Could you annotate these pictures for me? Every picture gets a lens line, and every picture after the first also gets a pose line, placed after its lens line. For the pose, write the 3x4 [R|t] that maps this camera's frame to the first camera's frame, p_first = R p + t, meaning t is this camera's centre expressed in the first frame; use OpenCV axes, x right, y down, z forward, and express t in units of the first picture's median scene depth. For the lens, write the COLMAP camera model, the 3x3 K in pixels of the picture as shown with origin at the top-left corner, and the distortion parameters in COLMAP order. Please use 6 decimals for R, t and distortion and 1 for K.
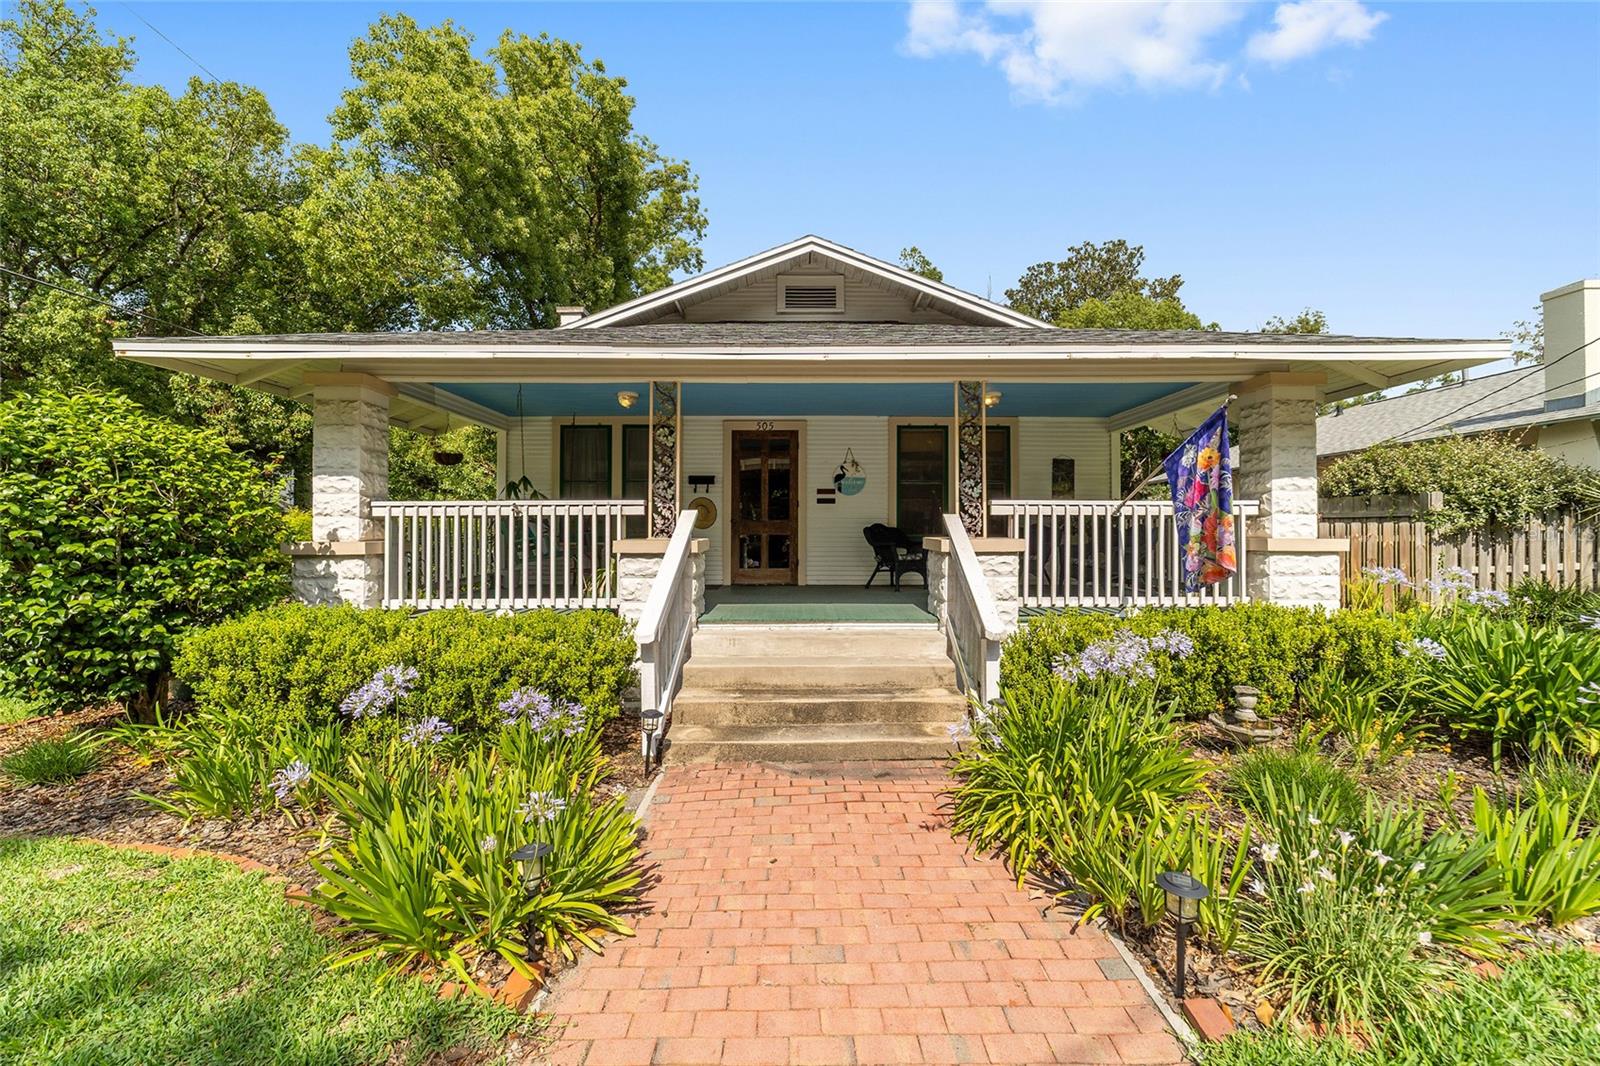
lens RADIAL K [[608.9, 0, 797.3], [0, 608.9, 528.2], [0, 0, 1]] dist [-0.013276, 0.007143]
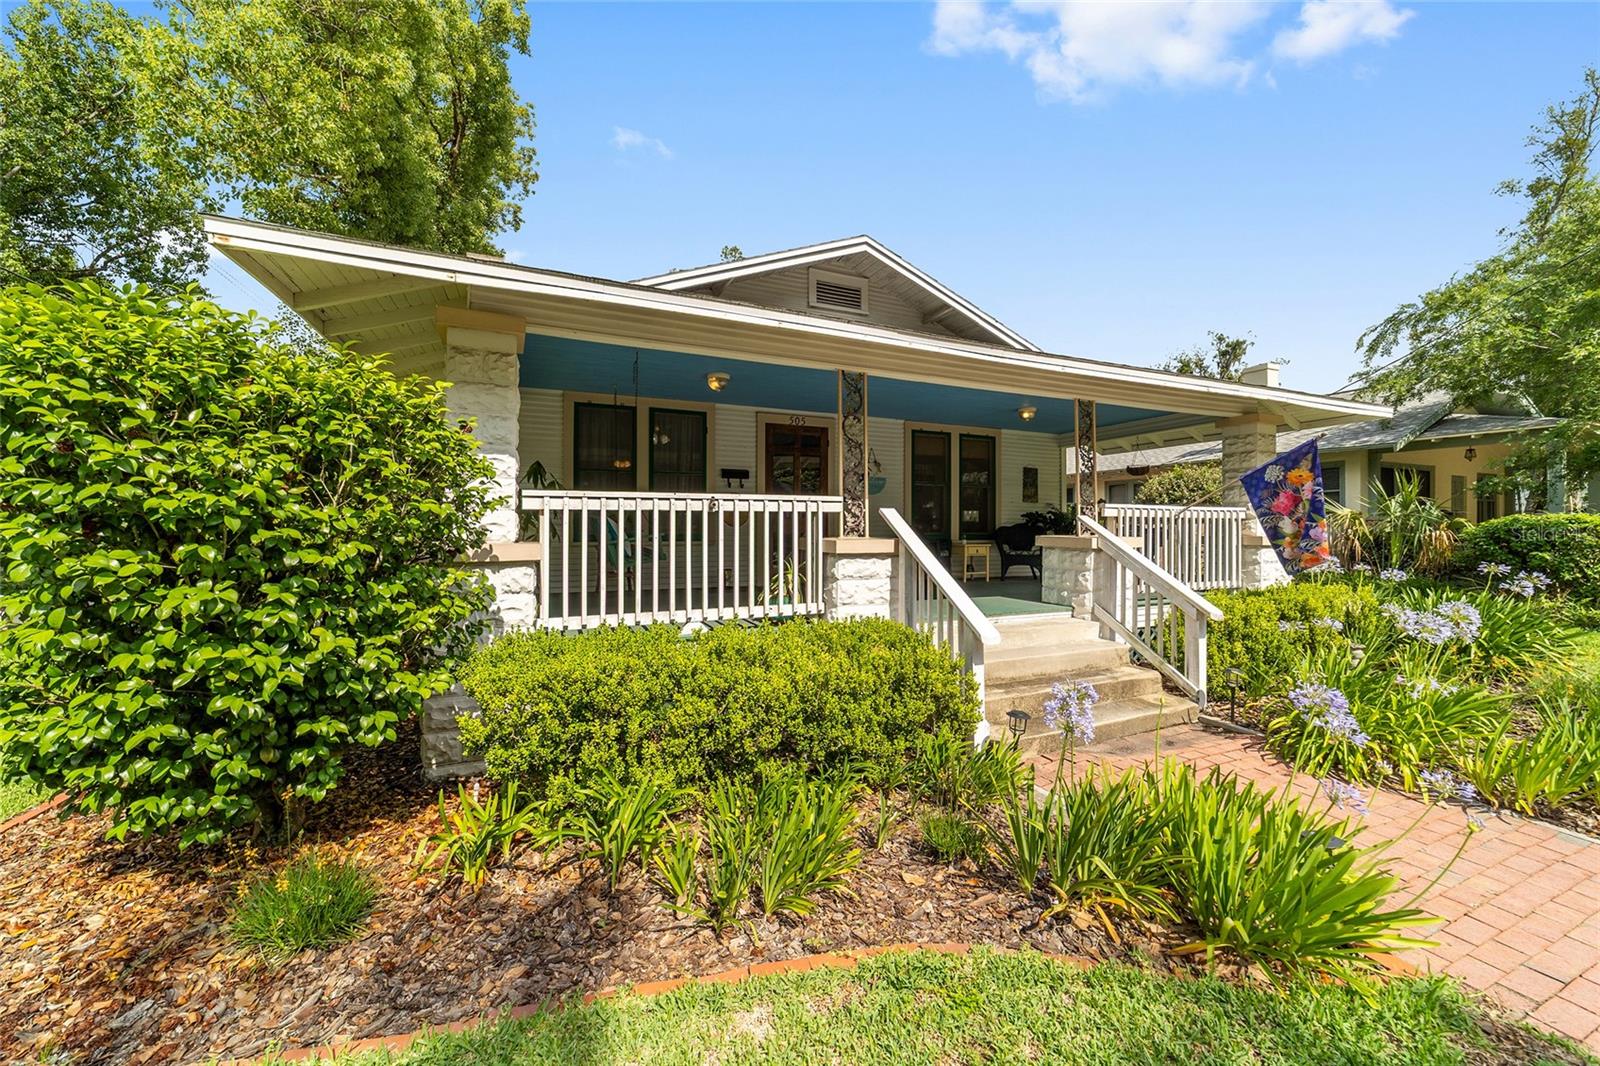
lens RADIAL K [[608.9, 0, 797.3], [0, 608.9, 528.2], [0, 0, 1]] dist [-0.013276, 0.007143]
pose [[0.915372, 0.002369, 0.402603, -0.891971], [-0.004653, 0.999978, 0.004696, -0.001802], [-0.402583, -0.006172, 0.915363, 0.220503]]
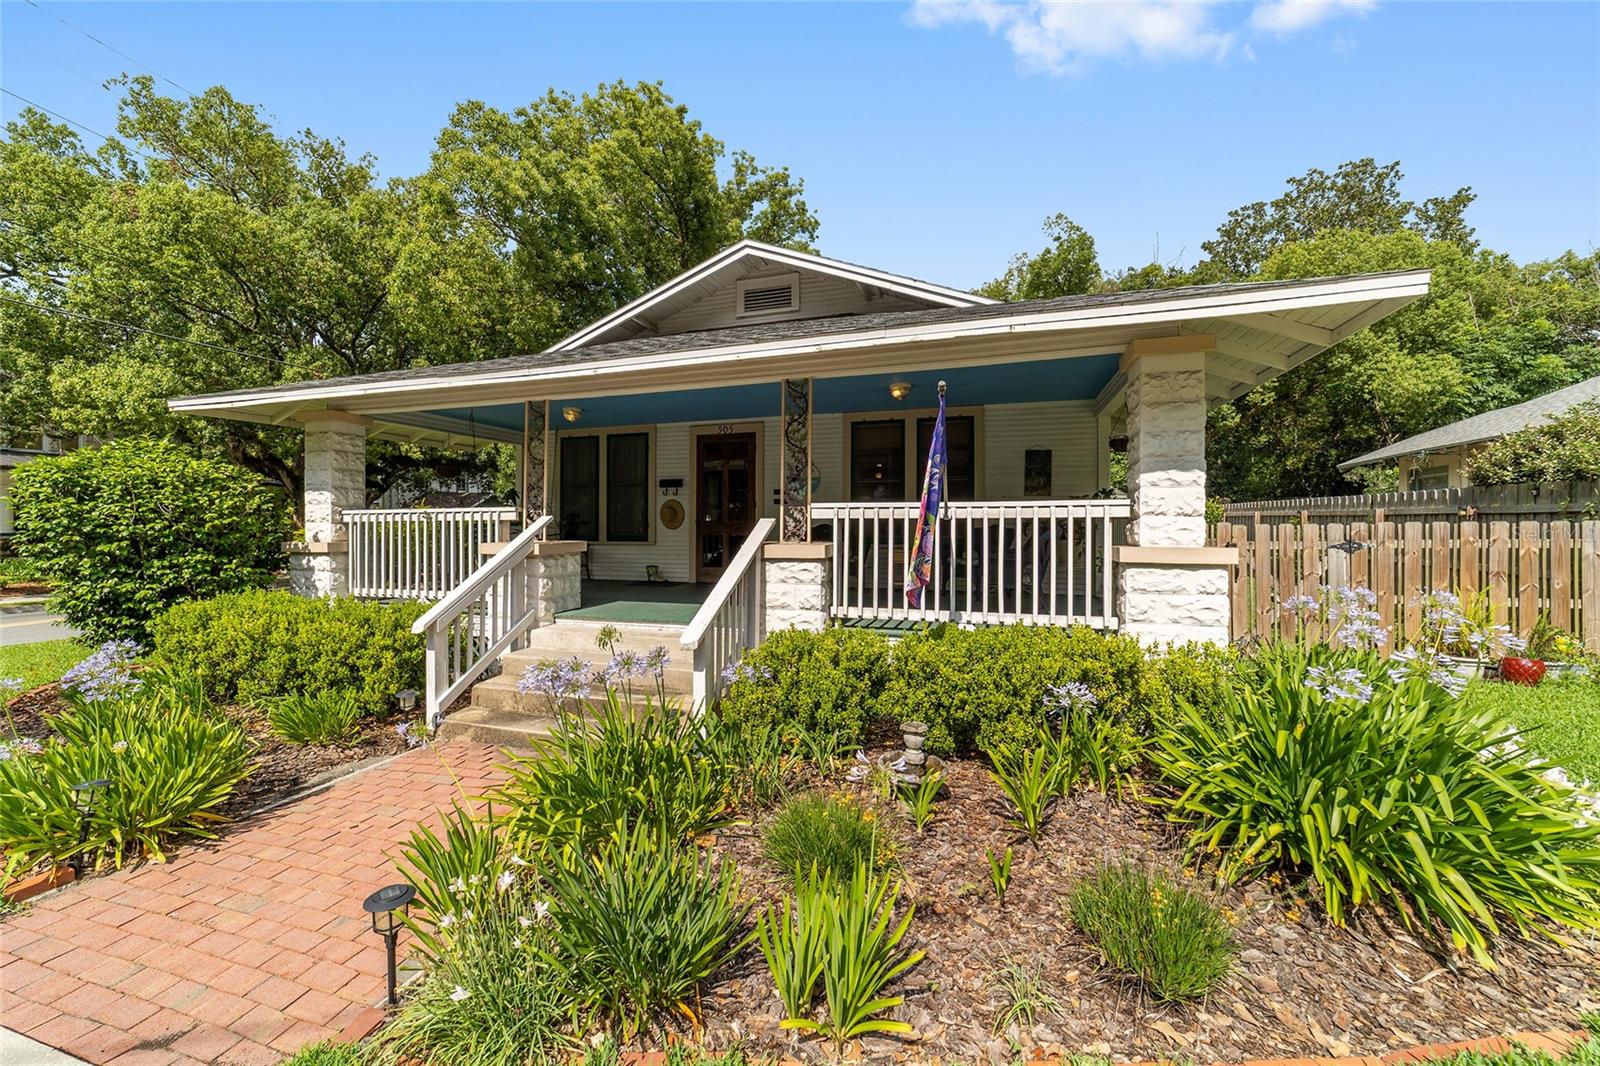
lens RADIAL K [[608.9, 0, 797.3], [0, 608.9, 528.2], [0, 0, 1]] dist [-0.013276, 0.007143]
pose [[0.949953, 0.000452, -0.312394, 0.770711], [0.002678, 0.999950, 0.009589, -0.021051], [0.312383, -0.009946, 0.949904, 0.117919]]
